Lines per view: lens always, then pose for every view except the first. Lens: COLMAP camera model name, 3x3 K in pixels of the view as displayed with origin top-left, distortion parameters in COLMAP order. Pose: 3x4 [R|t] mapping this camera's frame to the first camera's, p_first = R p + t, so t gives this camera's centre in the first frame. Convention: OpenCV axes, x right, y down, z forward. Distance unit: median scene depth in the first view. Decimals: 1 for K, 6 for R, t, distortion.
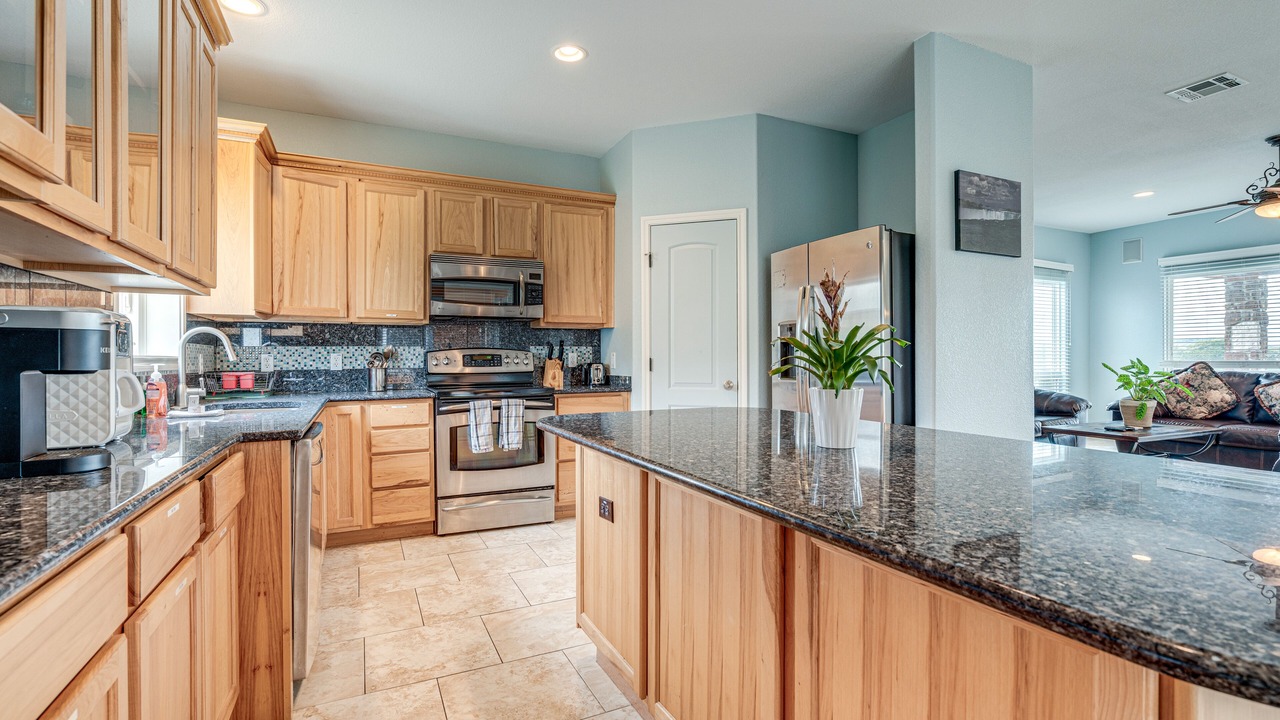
lens RADIAL K [[586.7, 0, 641.6], [0, 586.7, 357.8], [0, 0, 1]] dist [-0.002813, -0.000728]
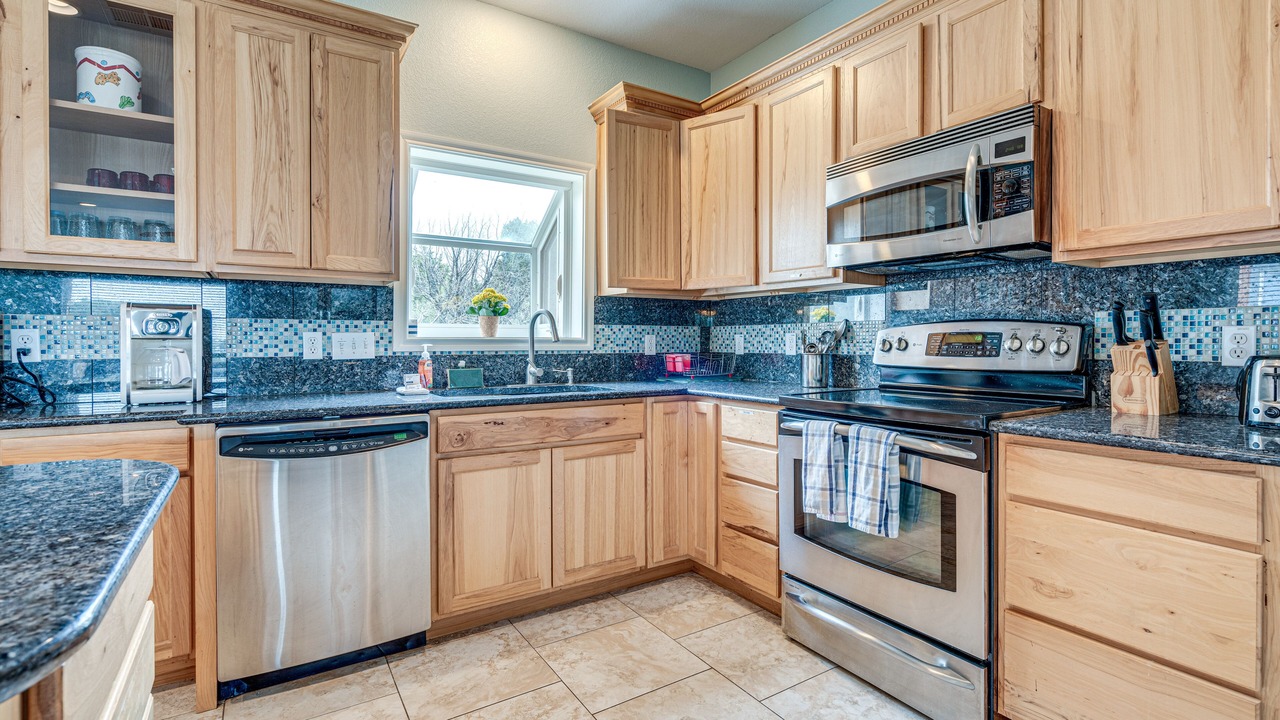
lens RADIAL K [[587.0, 0, 644.5], [0, 587.0, 339.7], [0, 0, 1]] dist [-0.000660, -0.000170]
pose [[0.143025, 0.004803, -0.989707, 0.229091], [0.000550, 0.999988, 0.004932, -0.002585], [0.989719, -0.001250, 0.143020, 0.776351]]
